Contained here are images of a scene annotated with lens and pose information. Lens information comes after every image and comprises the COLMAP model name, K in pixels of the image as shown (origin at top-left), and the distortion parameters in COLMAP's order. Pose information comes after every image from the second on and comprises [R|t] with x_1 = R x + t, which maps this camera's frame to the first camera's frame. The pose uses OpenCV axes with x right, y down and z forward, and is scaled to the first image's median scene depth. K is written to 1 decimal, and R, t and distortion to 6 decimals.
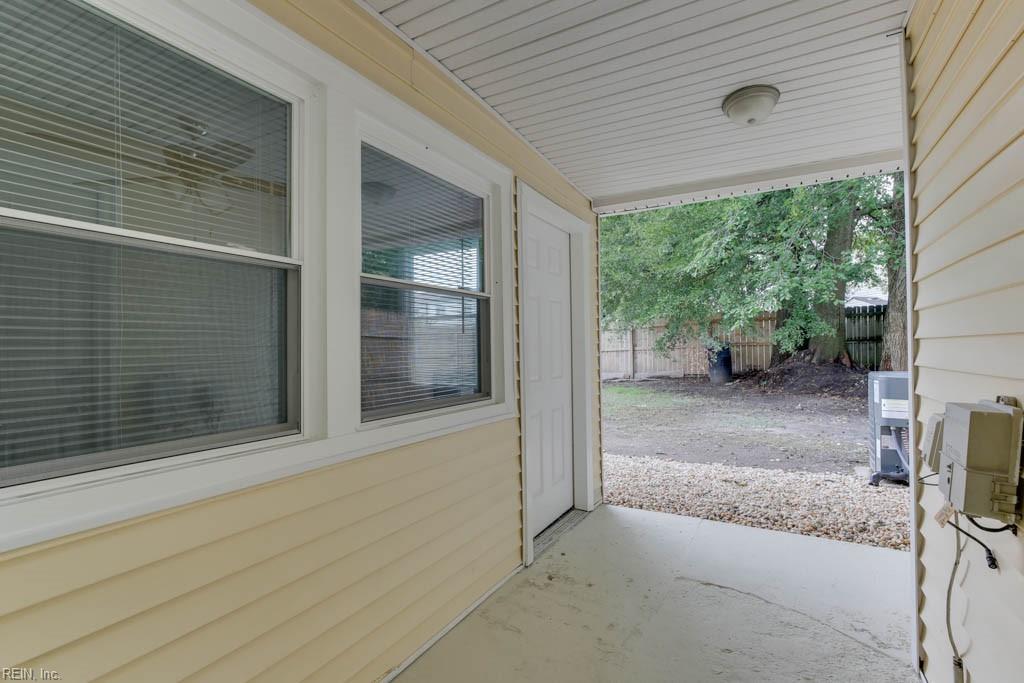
lens RADIAL K [[479.6, 0, 519.8], [0, 479.6, 342.8], [0, 0, 1]] dist [-0.004117, -0.000365]
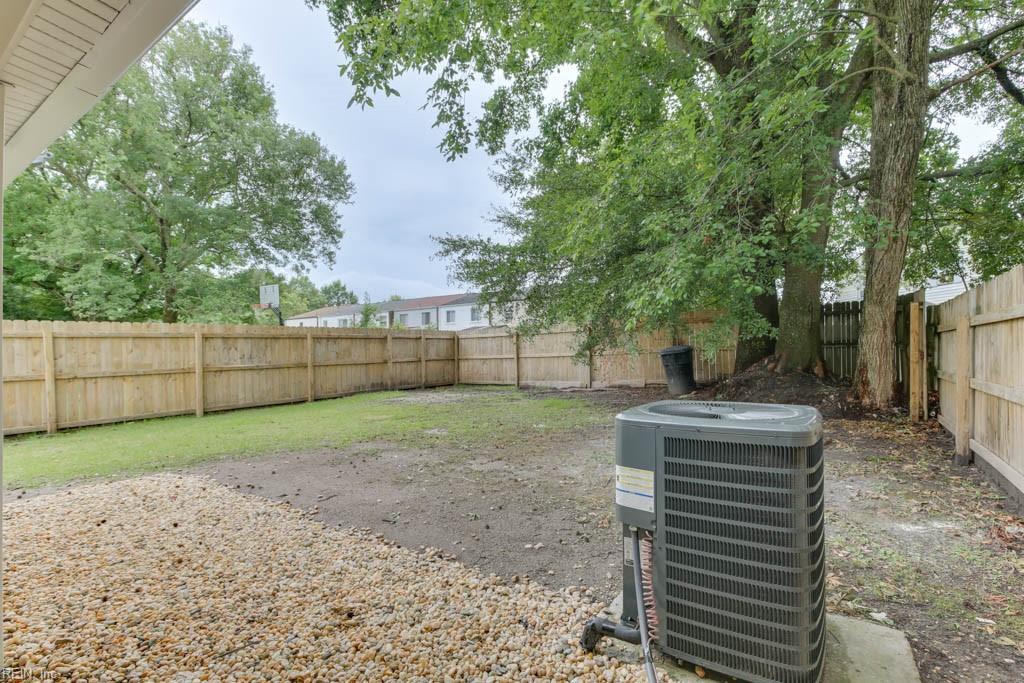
lens RADIAL K [[471.4, 0, 512.0], [0, 471.4, 341.5], [0, 0, 1]] dist [-0.002556, 0.001370]
pose [[0.995575, -0.003883, -0.093893, 0.834878], [0.002846, 0.999934, -0.011172, -0.005094], [0.093930, 0.010855, 0.995520, 0.592925]]
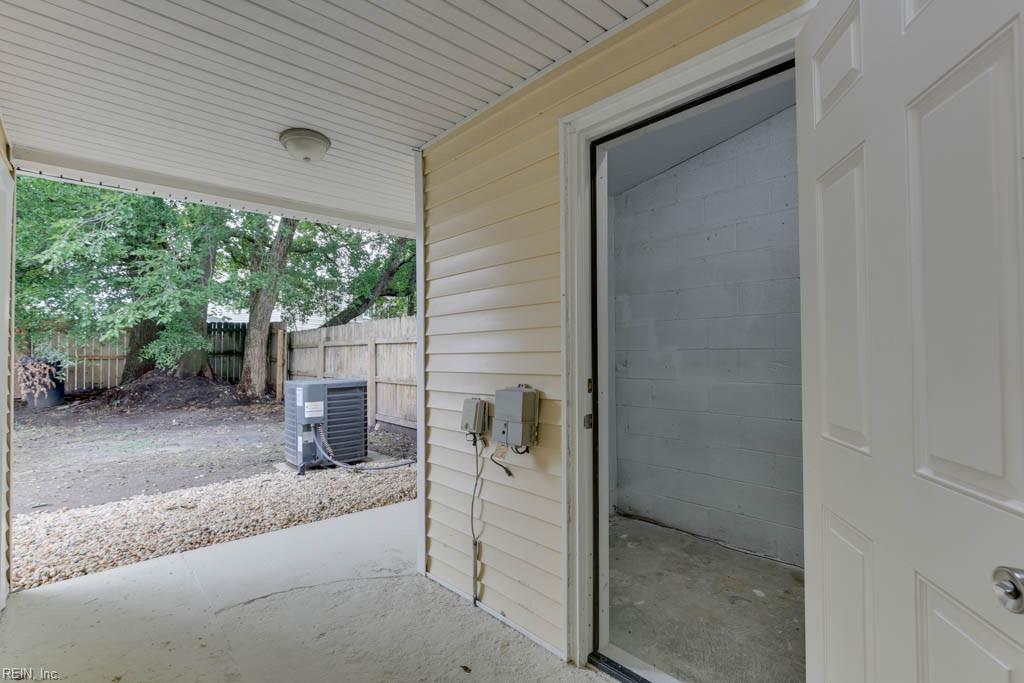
lens RADIAL K [[471.4, 0, 512.0], [0, 471.4, 341.5], [0, 0, 1]] dist [-0.002556, 0.001370]
pose [[0.331745, 0.033556, 0.942772, -0.236535], [-0.003479, 0.999404, -0.034347, 0.000912], [-0.943363, 0.008114, 0.331664, 0.110604]]
